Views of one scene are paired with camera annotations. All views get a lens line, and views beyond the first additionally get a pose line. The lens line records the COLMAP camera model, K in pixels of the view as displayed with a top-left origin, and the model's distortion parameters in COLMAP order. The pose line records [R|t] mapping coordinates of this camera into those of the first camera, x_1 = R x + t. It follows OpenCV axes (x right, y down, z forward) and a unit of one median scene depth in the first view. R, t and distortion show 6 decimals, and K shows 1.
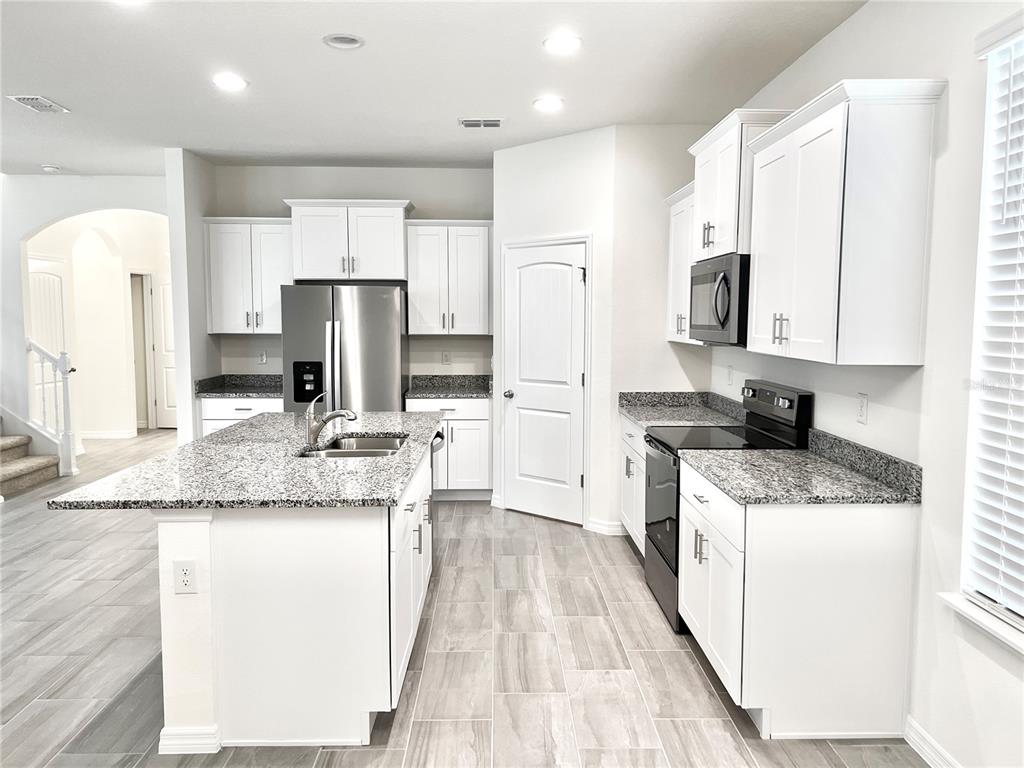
lens RADIAL K [[777.6, 0, 519.3], [0, 777.6, 384.4], [0, 0, 1]] dist [0.050389, -0.050213]
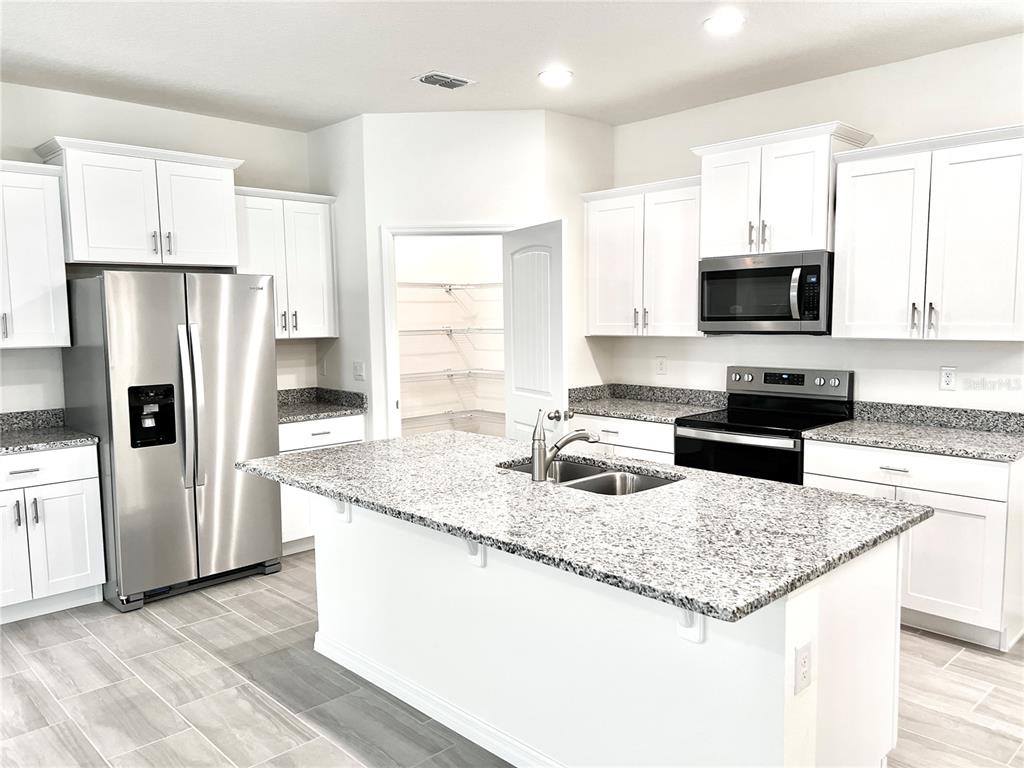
lens RADIAL K [[777.6, 0, 520.5], [0, 777.6, 385.4], [0, 0, 1]] dist [0.050389, -0.050213]
pose [[0.732226, -0.076057, 0.676802, -0.498467], [0.075187, 0.996698, 0.030662, -0.026230], [-0.676899, 0.028435, 0.735526, 0.290867]]
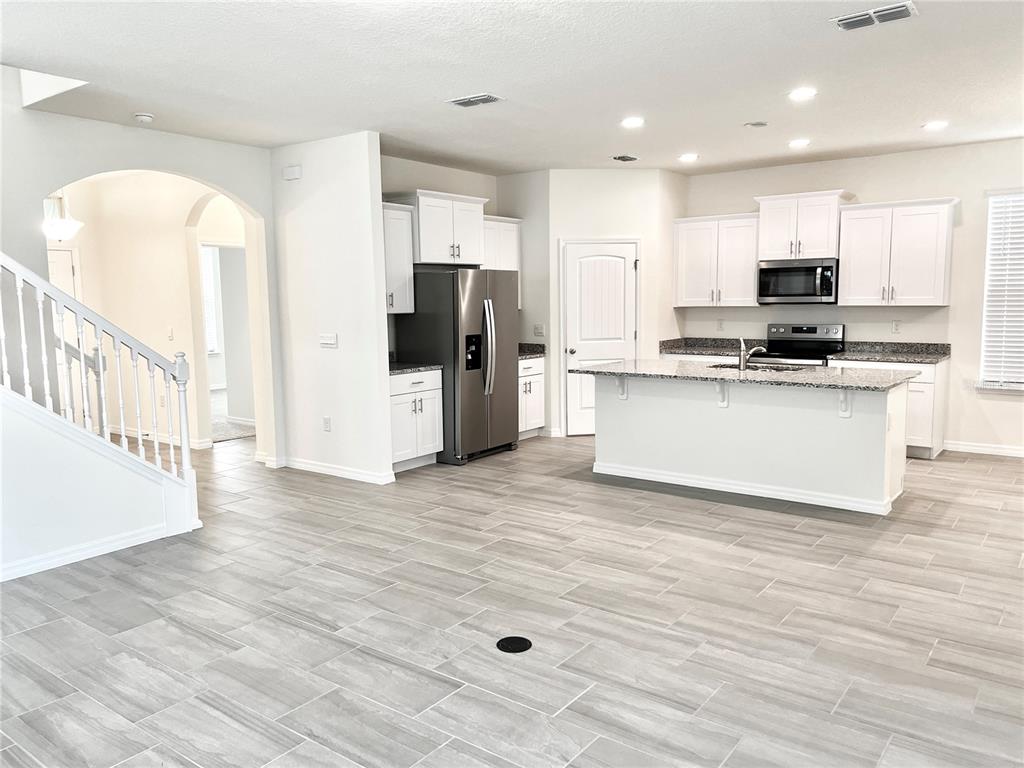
lens RADIAL K [[777.6, 0, 505.3], [0, 777.6, 386.4], [0, 0, 1]] dist [0.050389, -0.050213]
pose [[0.623309, -0.101085, 0.775415, -1.160827], [0.084745, 0.994501, 0.061525, -0.019711], [-0.777370, 0.027363, 0.628448, 0.236608]]
